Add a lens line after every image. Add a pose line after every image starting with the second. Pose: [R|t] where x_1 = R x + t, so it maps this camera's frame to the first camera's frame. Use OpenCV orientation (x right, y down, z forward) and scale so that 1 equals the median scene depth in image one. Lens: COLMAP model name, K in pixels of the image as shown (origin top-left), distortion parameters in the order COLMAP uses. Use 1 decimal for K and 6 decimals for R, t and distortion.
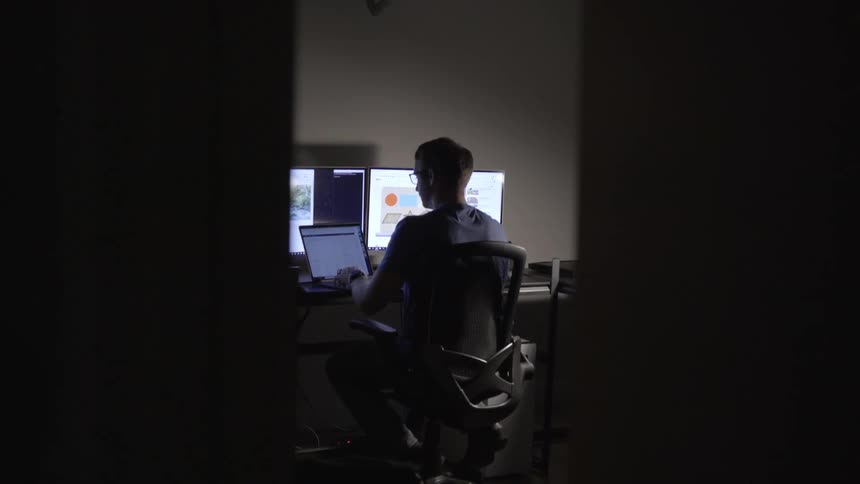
lens RADIAL K [[1251.7, 0, 430.0], [0, 1251.7, 242.0], [0, 0, 1]] dist [-0.004142, 0.003178]
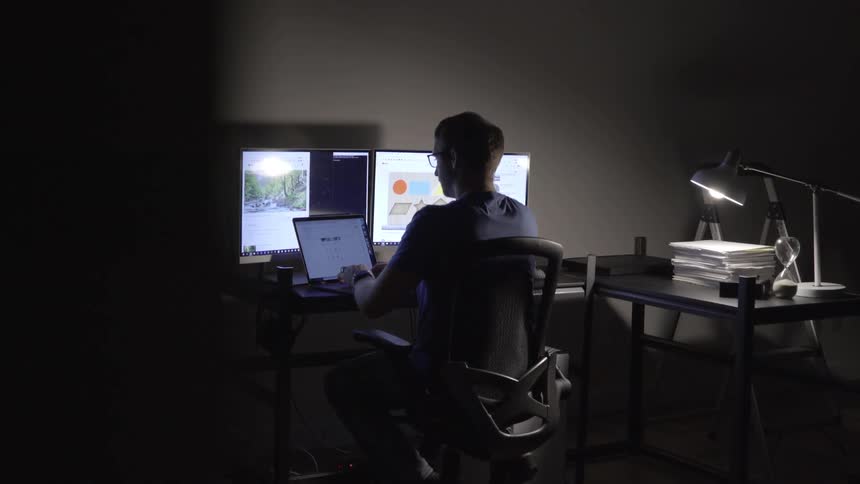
lens RADIAL K [[1251.7, 0, 430.0], [0, 1251.7, 242.0], [0, 0, 1]] dist [-0.004142, 0.003178]
pose [[0.999970, -0.002640, 0.007239, -0.018284], [0.002556, 0.999929, 0.011616, -0.006470], [-0.007270, -0.011597, 0.999906, 0.154875]]
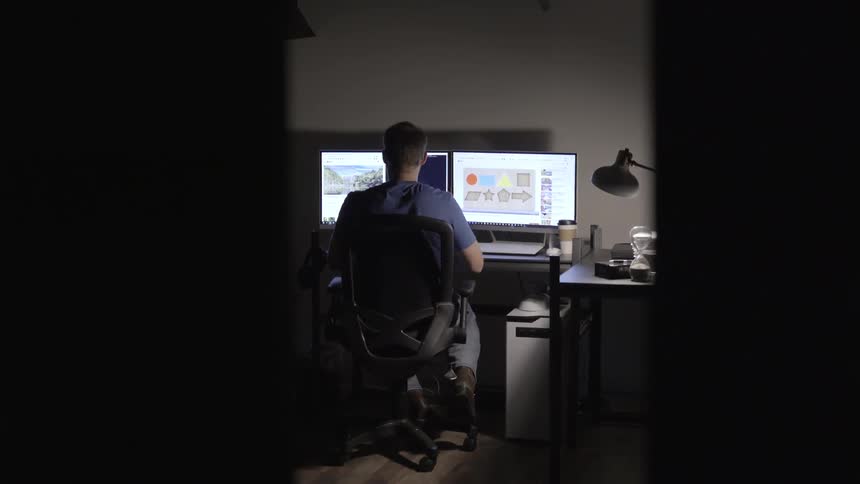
lens RADIAL K [[1251.7, 0, 430.0], [0, 1251.7, 242.0], [0, 0, 1]] dist [-0.004142, 0.003178]
pose [[0.724332, 0.048259, -0.687760, 0.796531], [-0.037364, 0.998829, 0.030735, -0.011712], [0.688438, 0.003435, 0.725287, 0.173887]]
